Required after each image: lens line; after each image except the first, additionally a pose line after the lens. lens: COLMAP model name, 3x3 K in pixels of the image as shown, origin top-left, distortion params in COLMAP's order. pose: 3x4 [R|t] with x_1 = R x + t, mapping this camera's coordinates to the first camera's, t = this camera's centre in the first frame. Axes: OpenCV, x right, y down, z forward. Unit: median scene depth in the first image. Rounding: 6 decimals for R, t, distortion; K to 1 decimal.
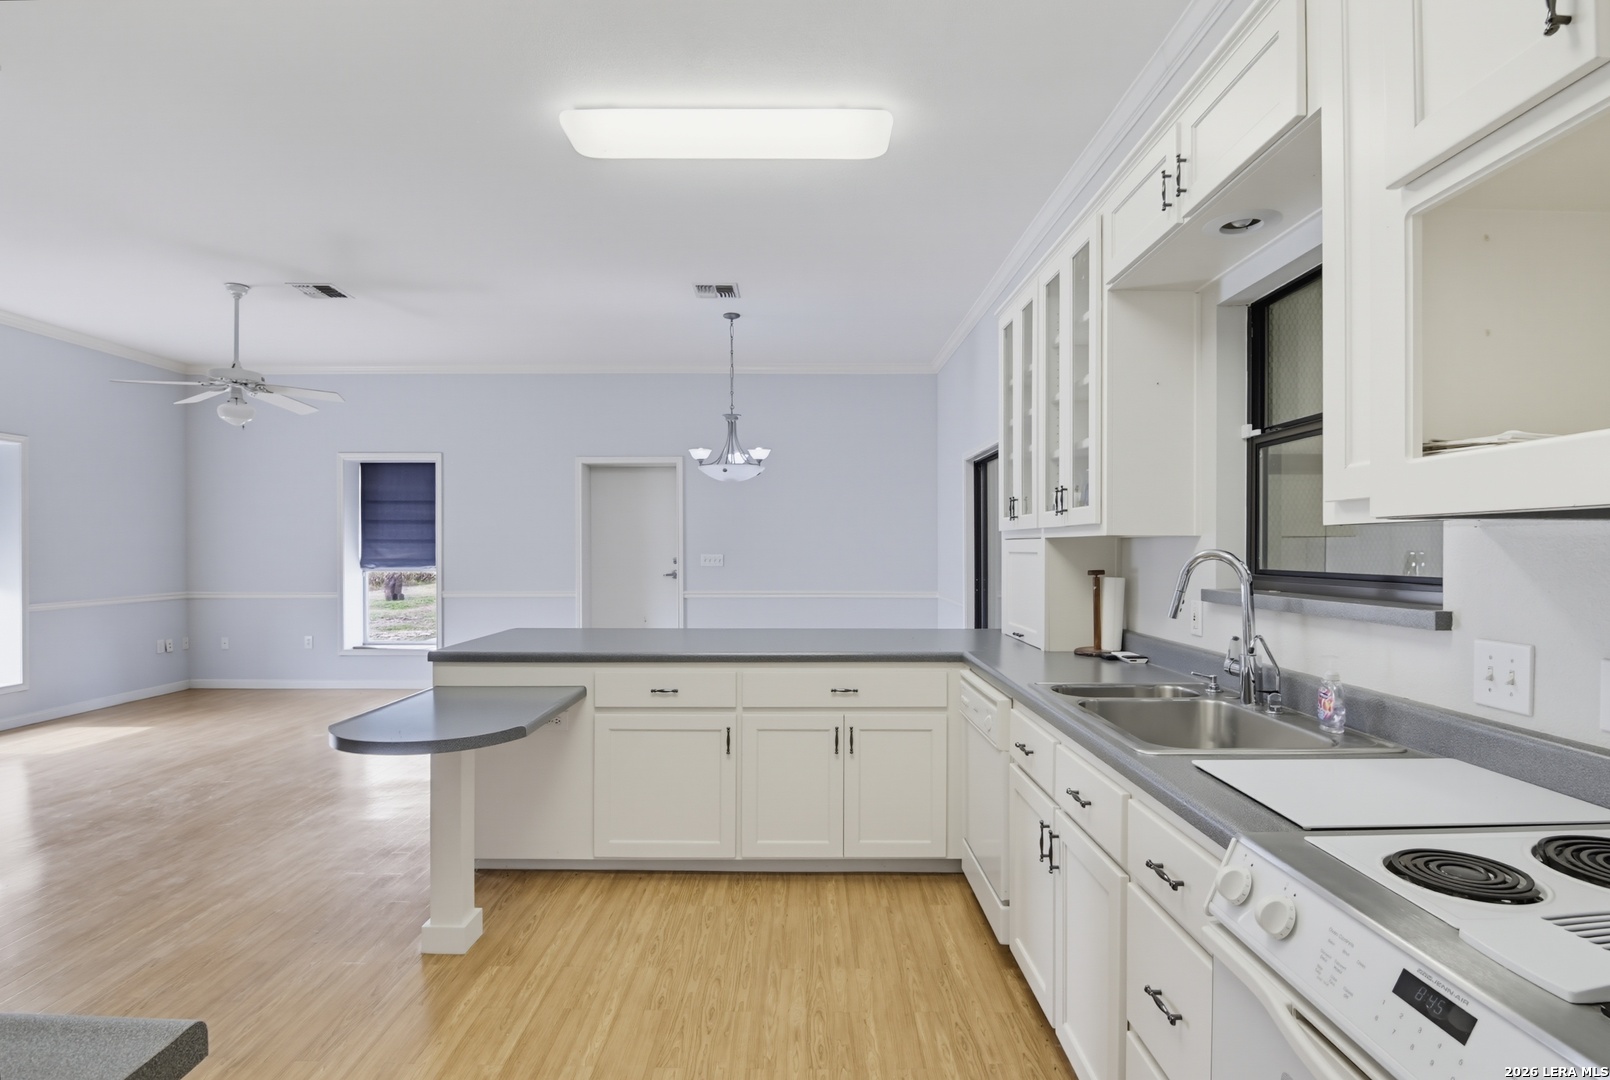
lens RADIAL K [[792.6, 0, 797.5], [0, 792.6, 549.5], [0, 0, 1]] dist [-0.005534, -0.001963]
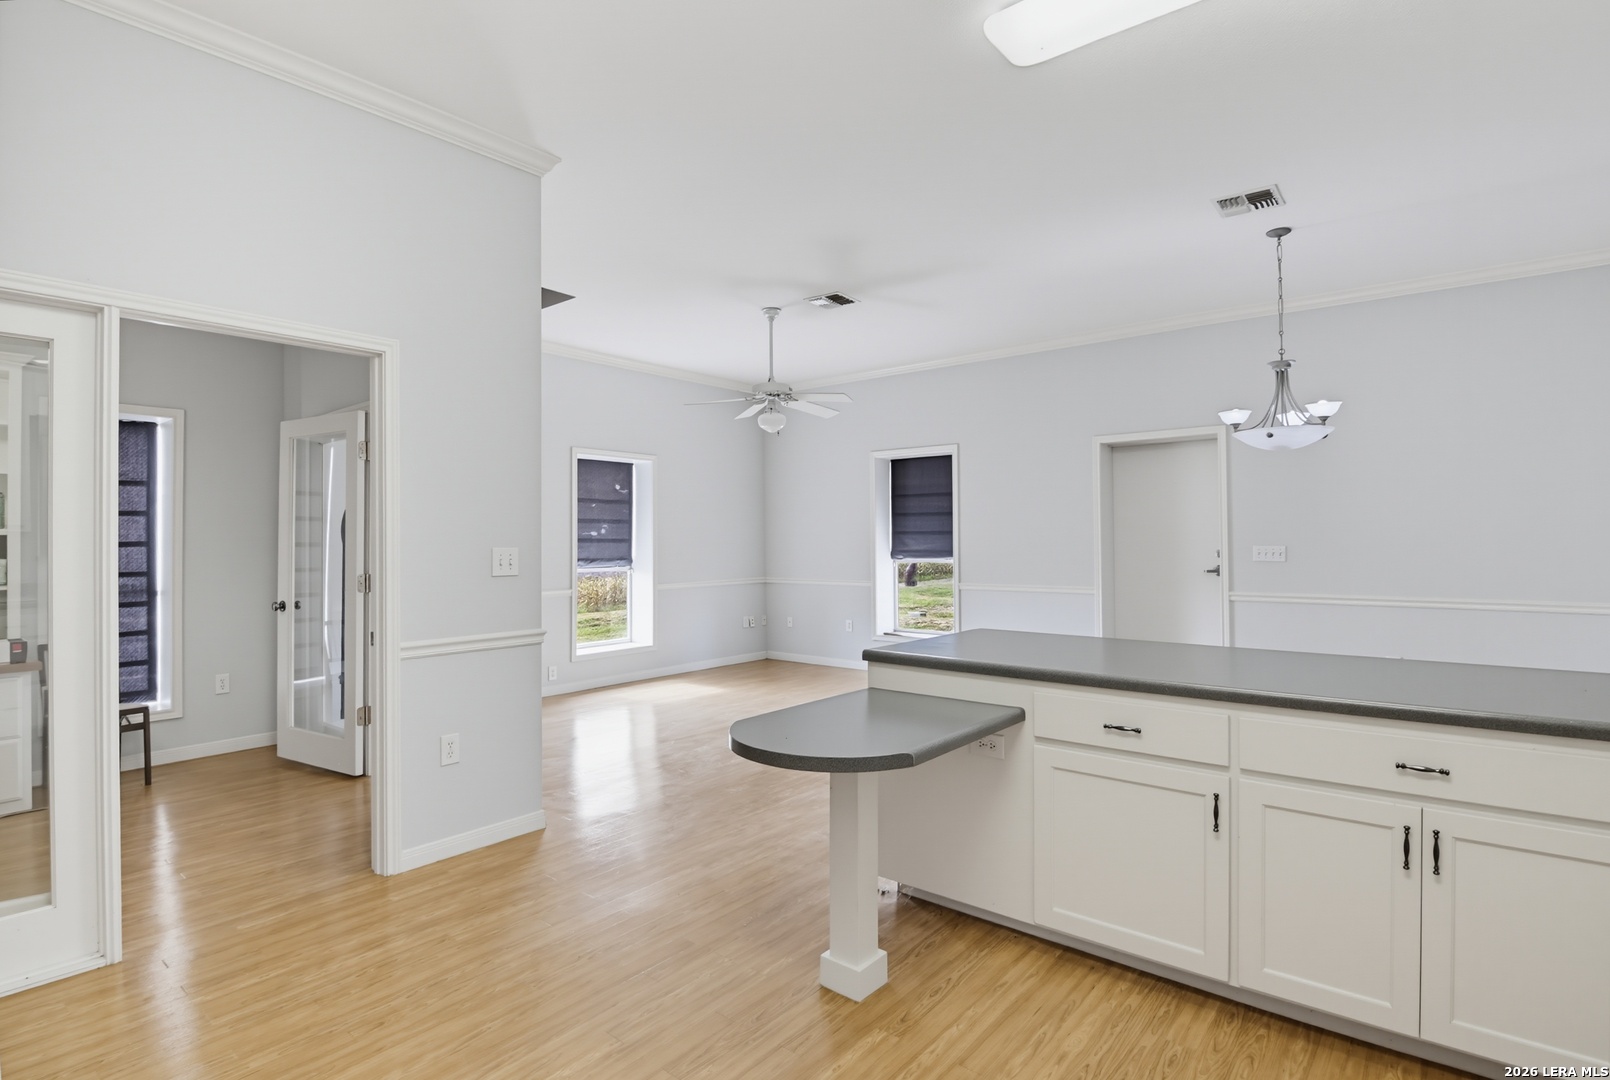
lens RADIAL K [[803.3, 0, 795.6], [0, 803.3, 532.0], [0, 0, 1]] dist [-0.002514, -0.012676]
pose [[0.774489, -0.011053, -0.632491, 0.074017], [0.004464, 0.999918, -0.012008, 0.000103], [0.632572, 0.006476, 0.774475, 0.209573]]
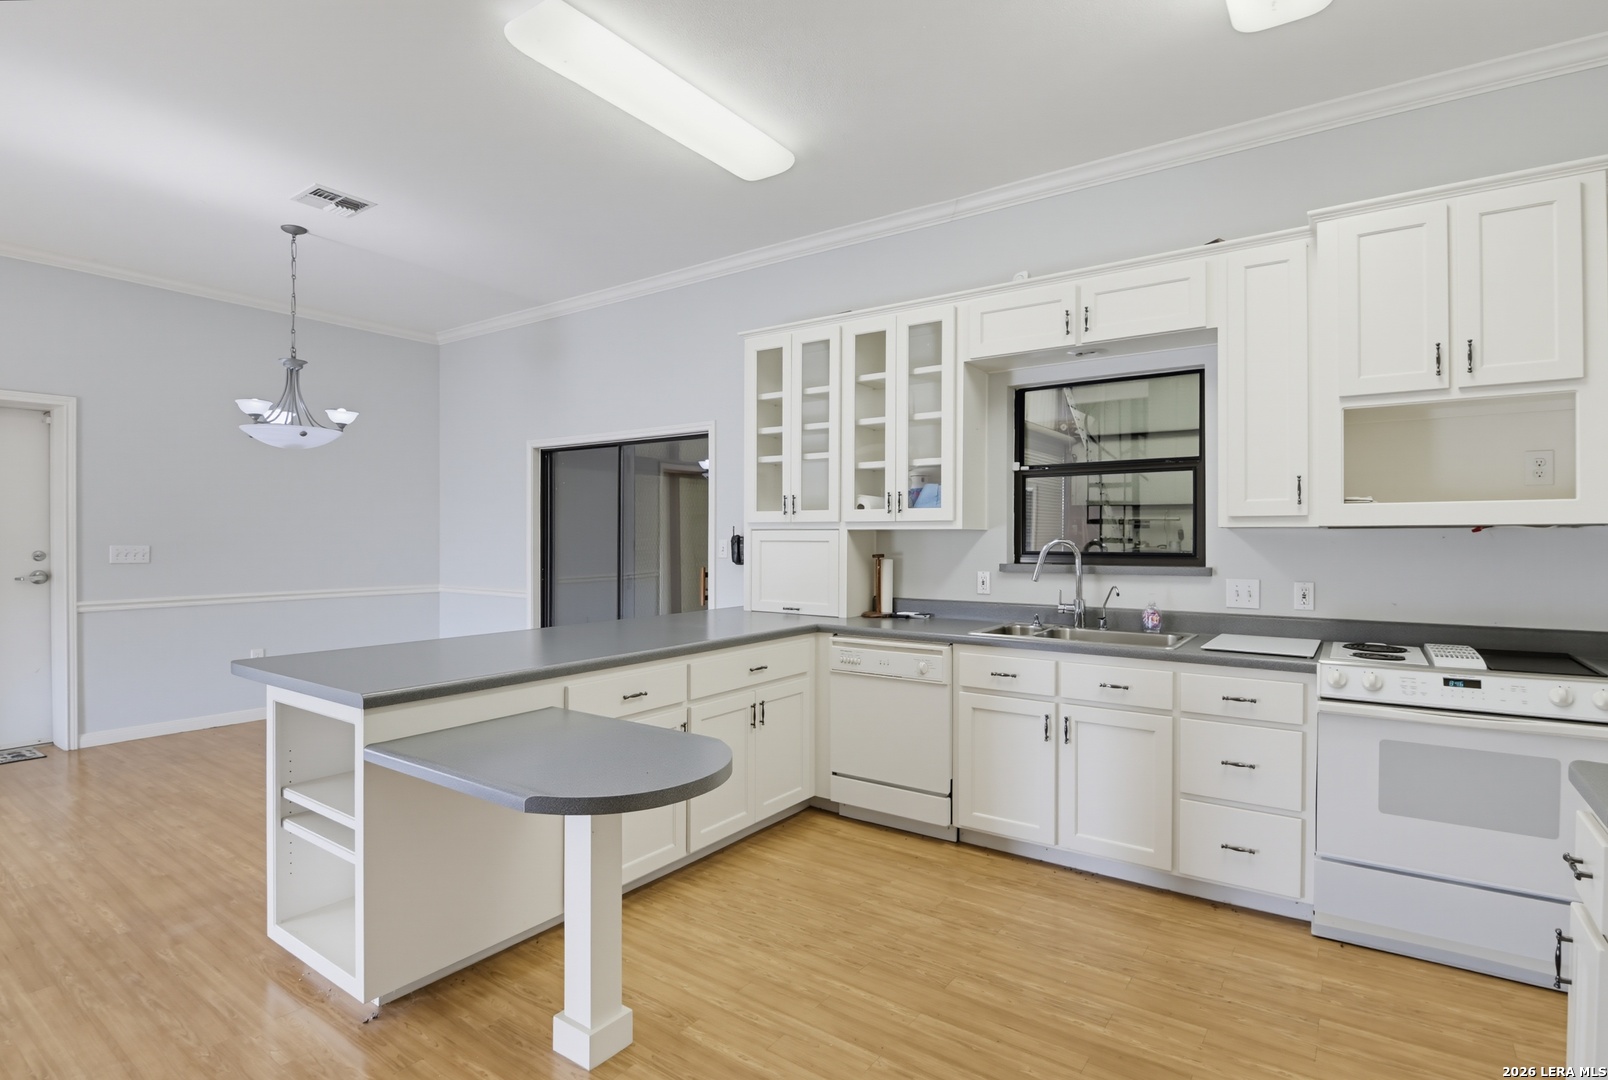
lens RADIAL K [[802.3, 0, 794.7], [0, 802.3, 532.0], [0, 0, 1]] dist [-0.002514, -0.012676]
pose [[0.579041, 0.006044, 0.815276, -0.793150], [-0.000375, 0.999974, -0.007147, -0.001138], [-0.815298, 0.003833, 0.579028, 0.313242]]
